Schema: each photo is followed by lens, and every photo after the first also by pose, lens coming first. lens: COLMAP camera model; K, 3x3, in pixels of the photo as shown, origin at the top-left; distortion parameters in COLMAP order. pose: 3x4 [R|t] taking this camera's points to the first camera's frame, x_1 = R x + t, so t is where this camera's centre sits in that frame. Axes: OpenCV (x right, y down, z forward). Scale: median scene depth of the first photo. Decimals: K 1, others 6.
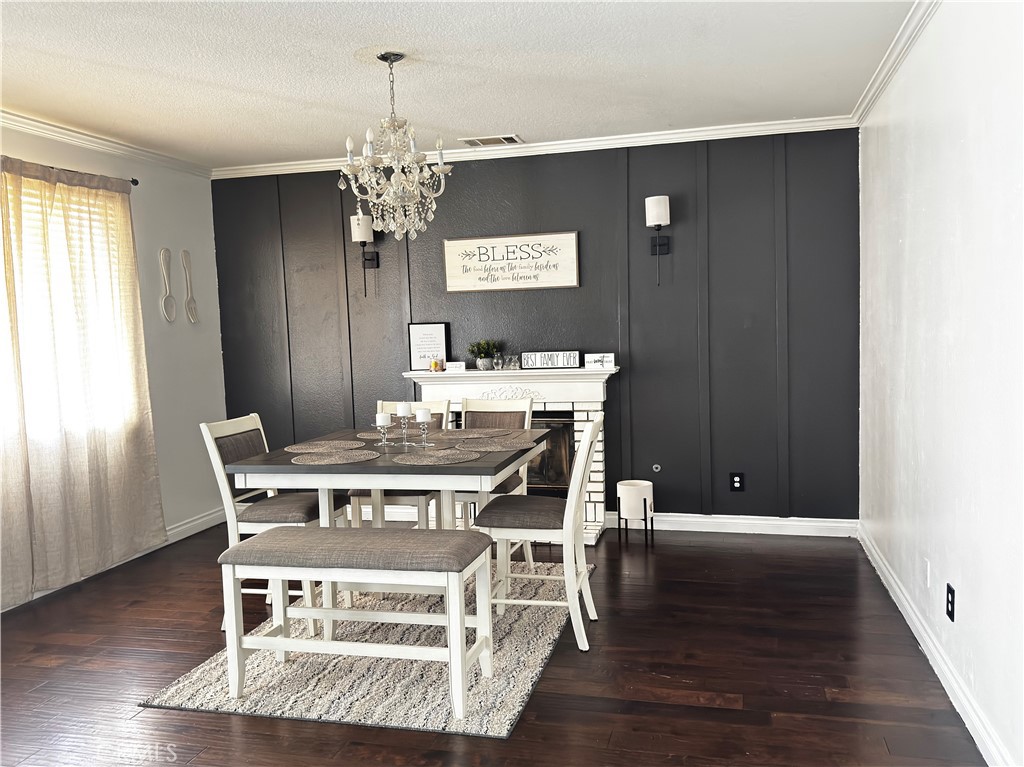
lens RADIAL K [[847.2, 0, 511.8], [0, 847.2, 396.9], [0, 0, 1]] dist [0.059245, -0.002843]
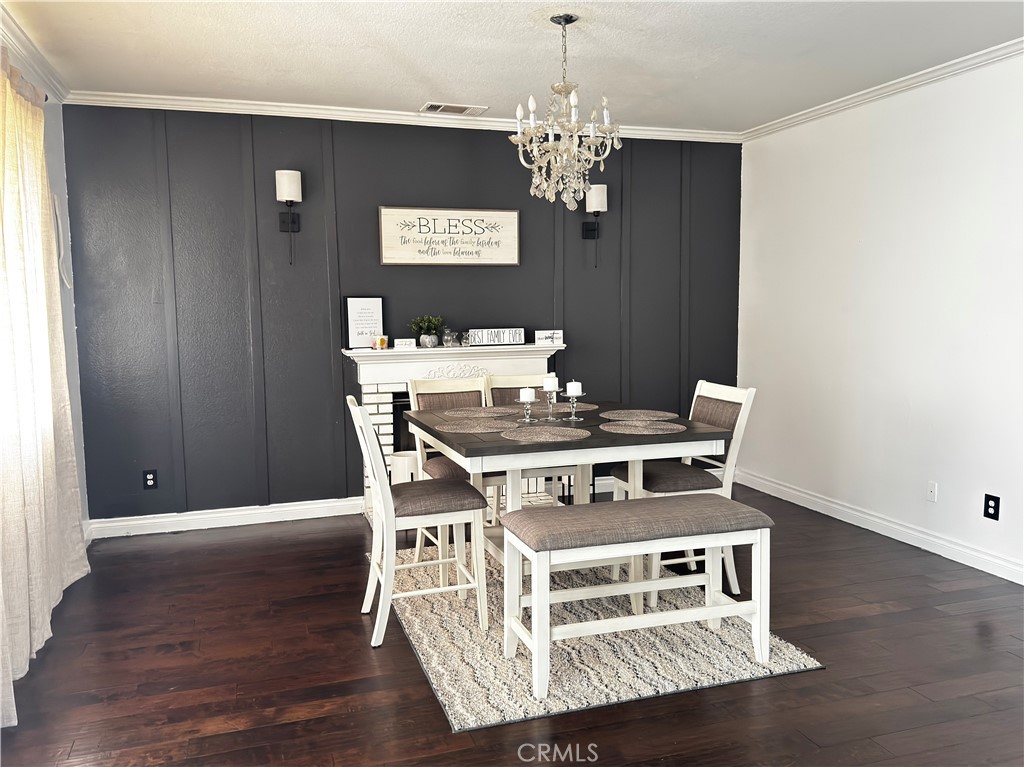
lens RADIAL K [[863.1, 0, 512.0], [0, 863.1, 383.5], [0, 0, 1]] dist [0.163647, -0.348437]
pose [[0.831720, -0.029553, 0.554409, -0.507078], [0.029115, 0.999530, 0.009602, 0.002557], [-0.554432, 0.008156, 0.832189, 0.136725]]
